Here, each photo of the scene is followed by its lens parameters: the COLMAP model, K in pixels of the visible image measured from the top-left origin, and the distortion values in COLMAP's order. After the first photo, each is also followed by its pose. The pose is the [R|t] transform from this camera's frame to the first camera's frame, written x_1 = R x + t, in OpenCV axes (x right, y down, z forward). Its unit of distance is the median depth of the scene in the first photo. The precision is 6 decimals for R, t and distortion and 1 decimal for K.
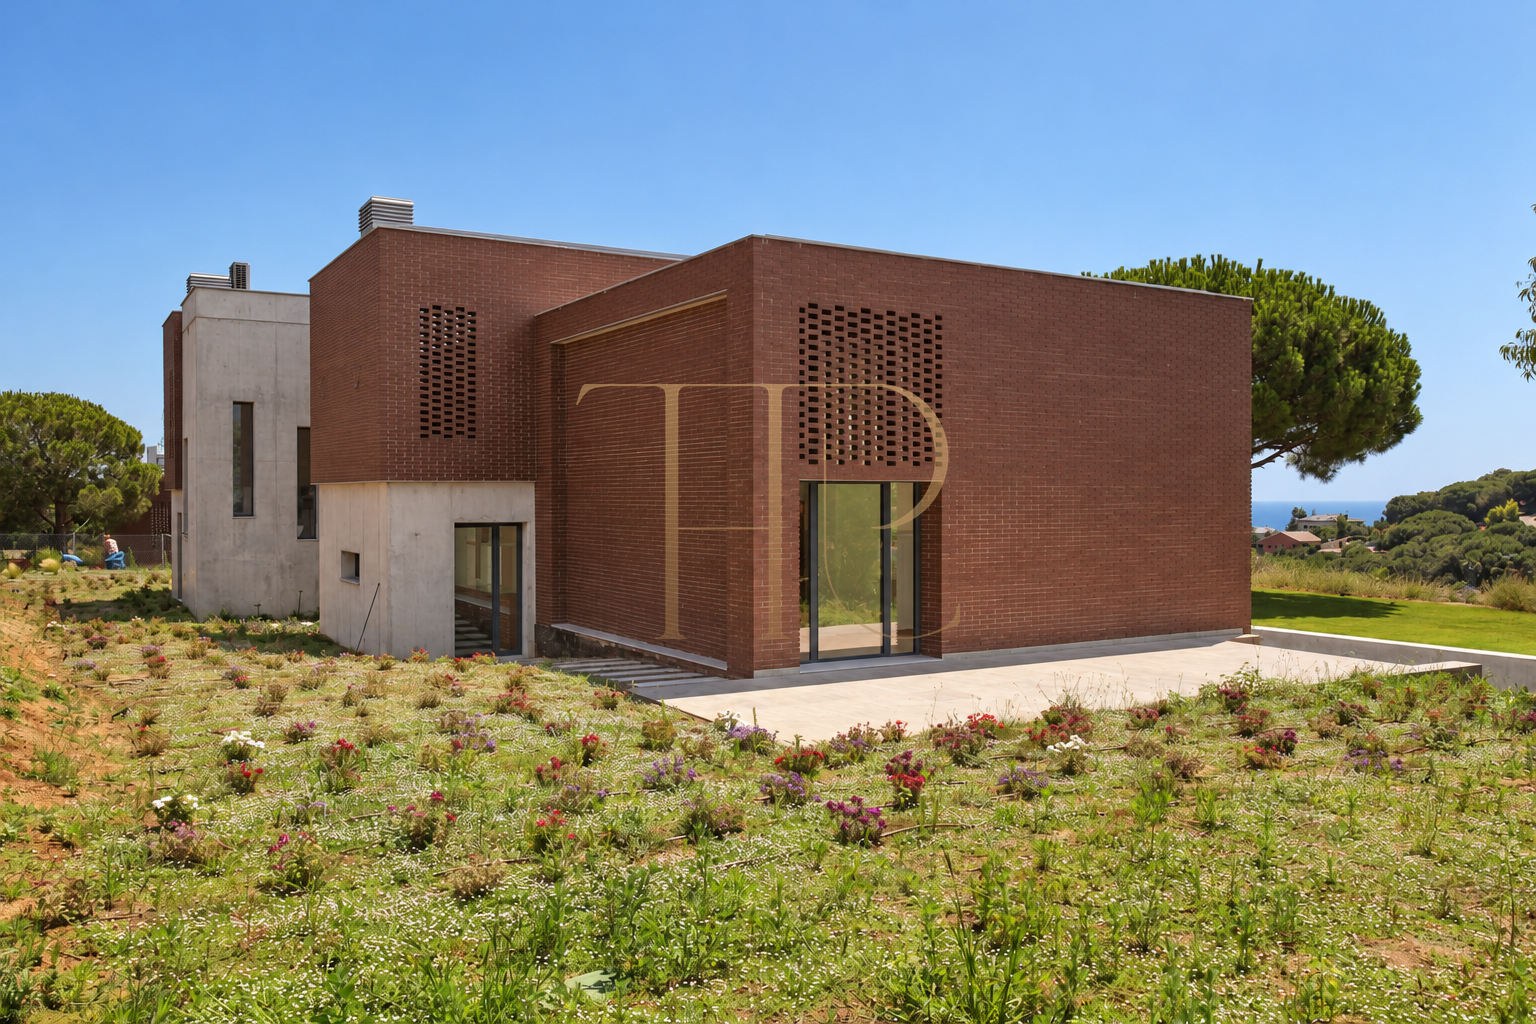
lens RADIAL K [[1206.4, 0, 768.0], [0, 1206.4, 512.0], [0, 0, 1]] dist [-0.007191, -0.003735]
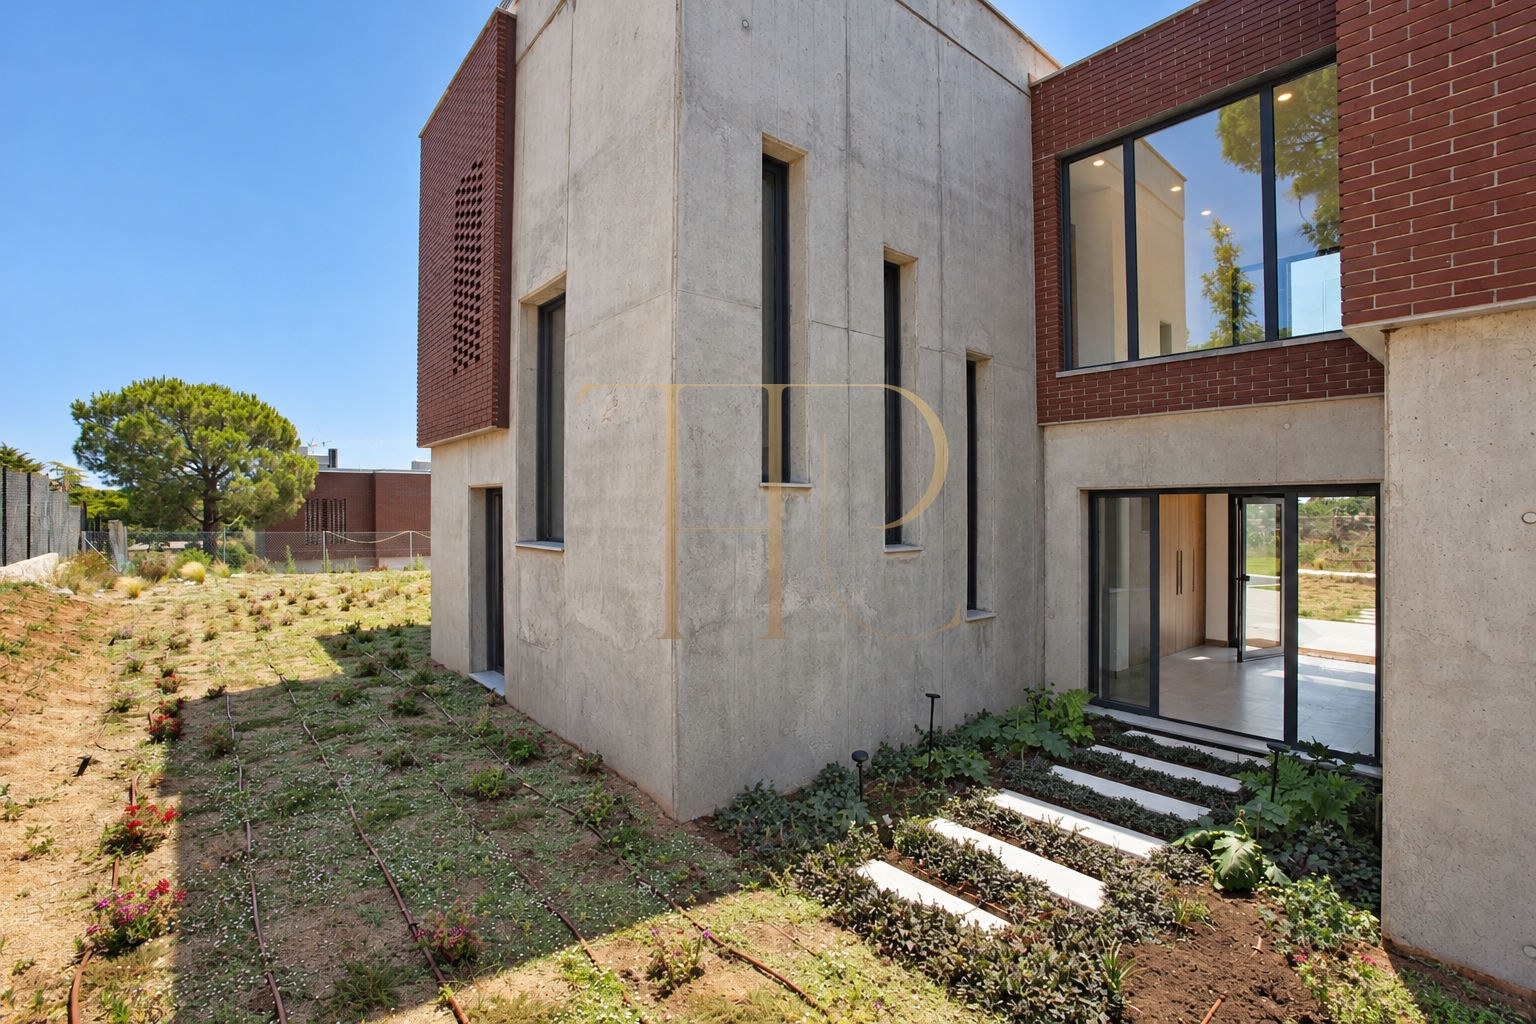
lens RADIAL K [[685.7, 0, 768.0], [0, 685.7, 512.0], [0, 0, 1]] dist [-0.046309, 0.000123]
pose [[0.986634, -0.000067, 0.162950, -0.464894], [0.001166, 0.999977, -0.006650, 0.013064], [-0.162946, 0.006751, 0.986612, 0.804370]]
